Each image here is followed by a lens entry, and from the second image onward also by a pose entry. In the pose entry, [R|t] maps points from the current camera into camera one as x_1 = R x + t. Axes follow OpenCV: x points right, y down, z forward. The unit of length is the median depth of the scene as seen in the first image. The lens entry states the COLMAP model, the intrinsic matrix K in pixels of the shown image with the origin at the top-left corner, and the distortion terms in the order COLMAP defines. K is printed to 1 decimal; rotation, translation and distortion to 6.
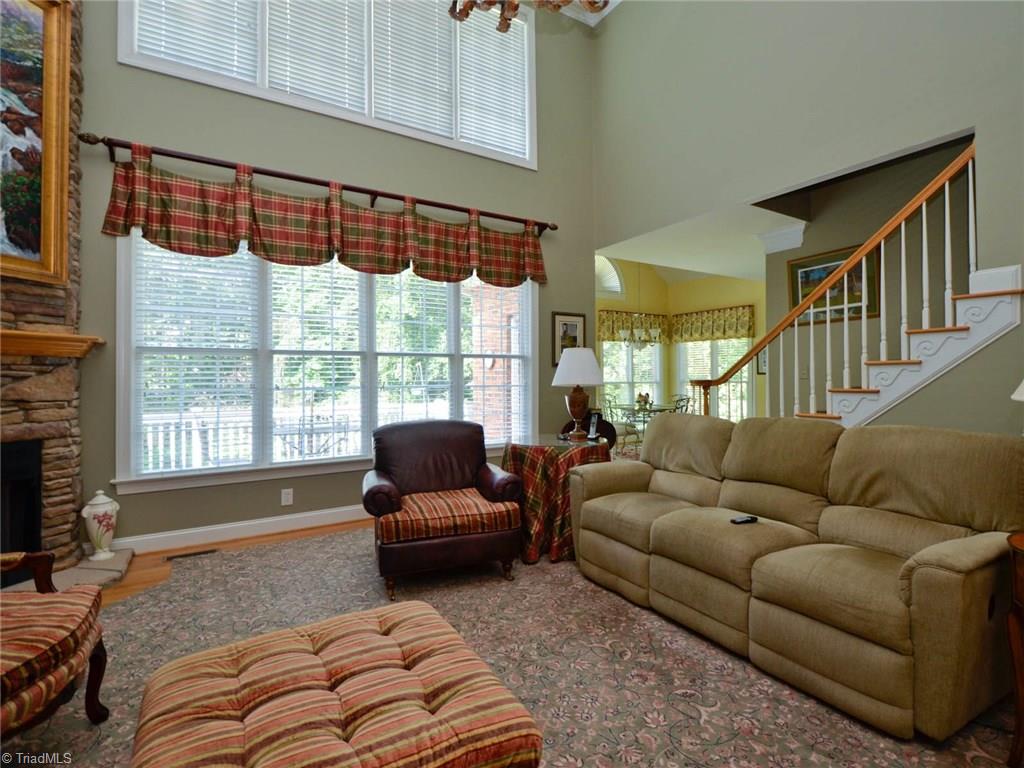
lens RADIAL K [[515.0, 0, 534.5], [0, 515.0, 374.4], [0, 0, 1]] dist [0.003294, -0.005922]
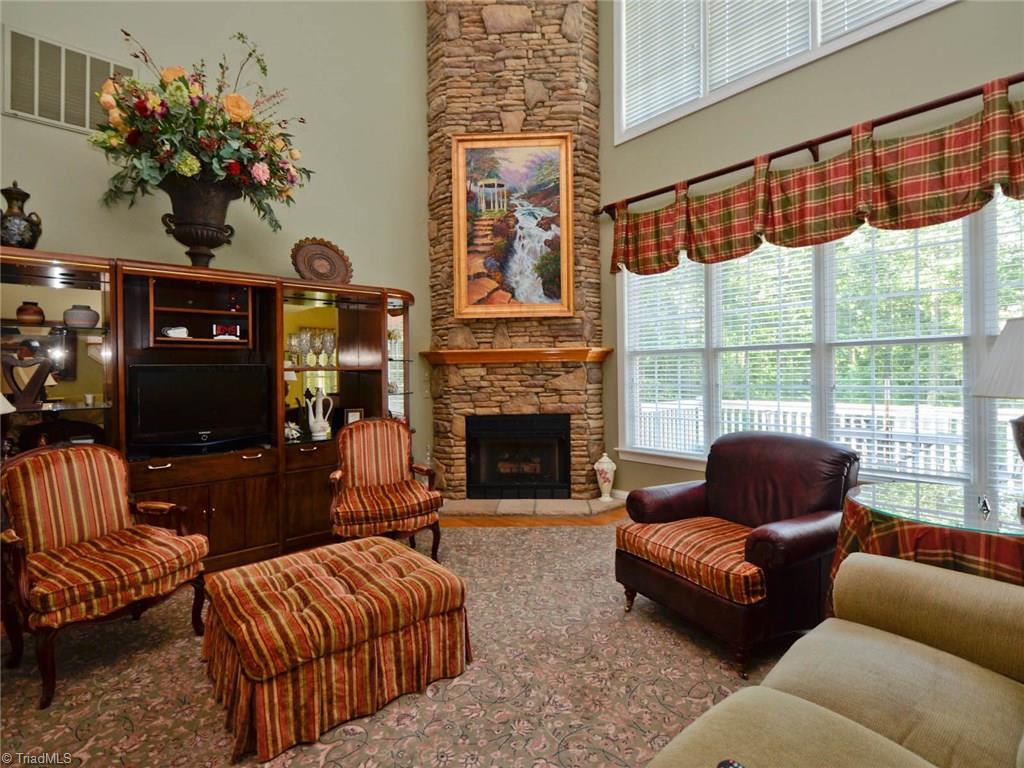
lens RADIAL K [[515.0, 0, 525.5], [0, 515.0, 371.4], [0, 0, 1]] dist [0.003294, -0.005922]
pose [[0.141608, 0.005597, -0.989907, 0.538505], [0.021979, 0.999720, 0.008797, -0.020927], [0.989679, -0.023003, 0.141445, 0.564079]]
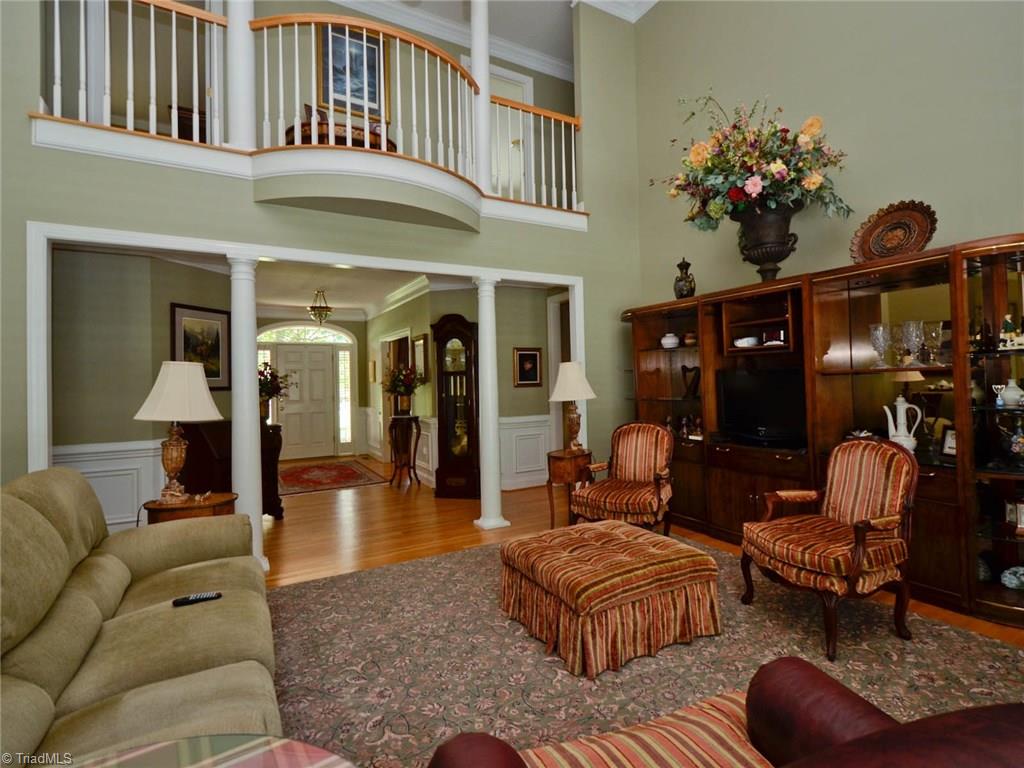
lens RADIAL K [[490.8, 0, 511.5], [0, 490.8, 375.0], [0, 0, 1]] dist [-0.012142, -0.000354]
pose [[-0.996181, 0.032860, 0.080896, -0.072706], [0.031126, 0.999260, -0.022596, -0.017793], [-0.081579, -0.019992, -0.996466, 1.196026]]
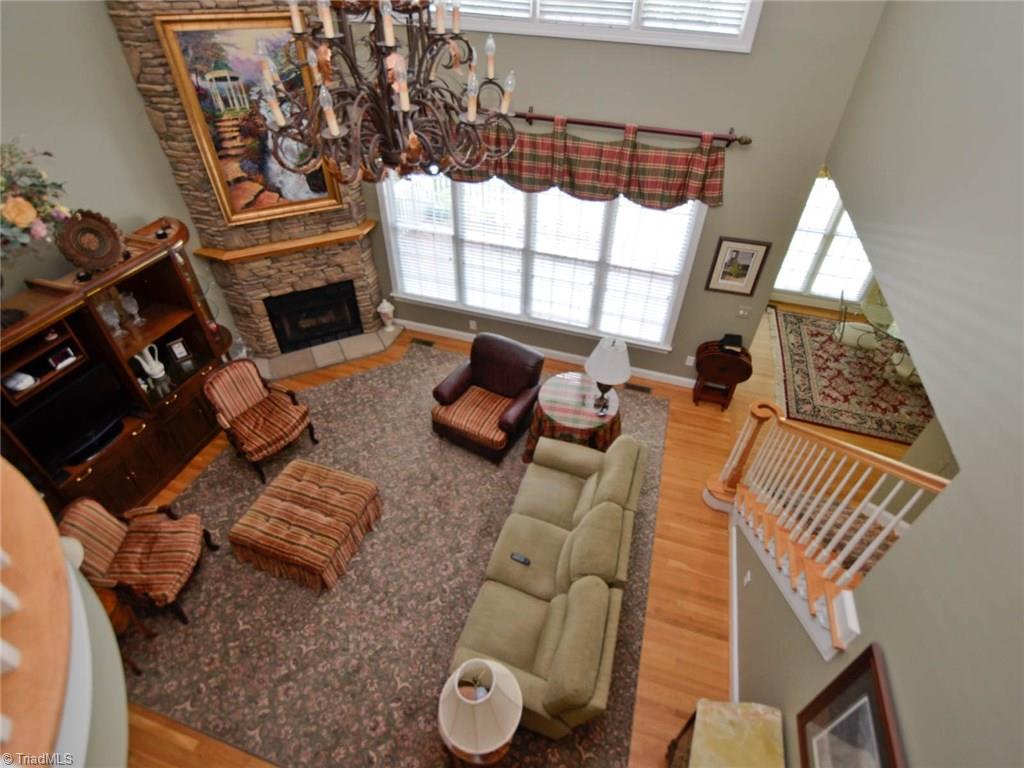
lens RADIAL K [[515.0, 0, 536.1], [0, 515.0, 378.2], [0, 0, 1]] dist [0.003294, -0.005922]
pose [[0.641917, 0.523767, -0.560009, 0.740490], [-0.037896, 0.751123, 0.659073, -0.829427], [0.765837, -0.401848, 0.502008, 0.336799]]
